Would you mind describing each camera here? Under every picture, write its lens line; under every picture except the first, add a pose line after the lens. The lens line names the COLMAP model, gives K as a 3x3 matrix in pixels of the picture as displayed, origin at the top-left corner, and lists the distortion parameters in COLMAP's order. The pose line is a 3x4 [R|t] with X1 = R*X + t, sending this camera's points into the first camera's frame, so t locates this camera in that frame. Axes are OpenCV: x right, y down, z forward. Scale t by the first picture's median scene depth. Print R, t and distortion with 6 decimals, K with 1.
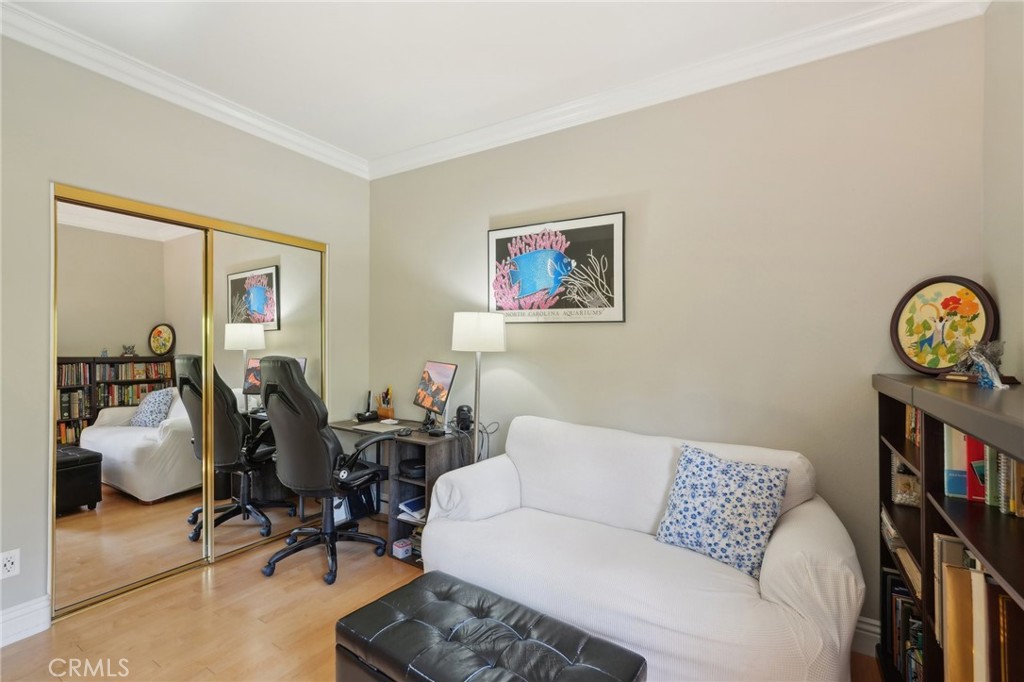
lens RADIAL K [[455.1, 0, 507.7], [0, 455.1, 337.2], [0, 0, 1]] dist [-0.020636, 0.009470]
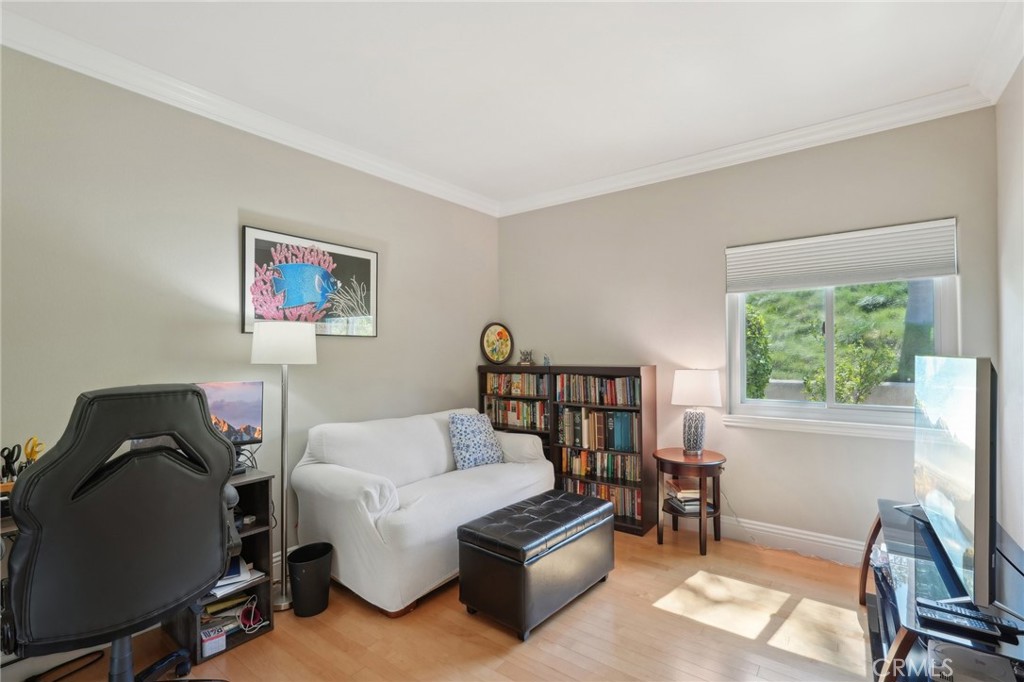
lens RADIAL K [[455.1, 0, 507.7], [0, 455.1, 337.2], [0, 0, 1]] dist [-0.020636, 0.009470]
pose [[0.100243, 0.024634, 0.994658, -0.929615], [0.004799, 0.999670, -0.025241, 0.001984], [-0.994951, 0.007304, 0.100091, 0.461393]]
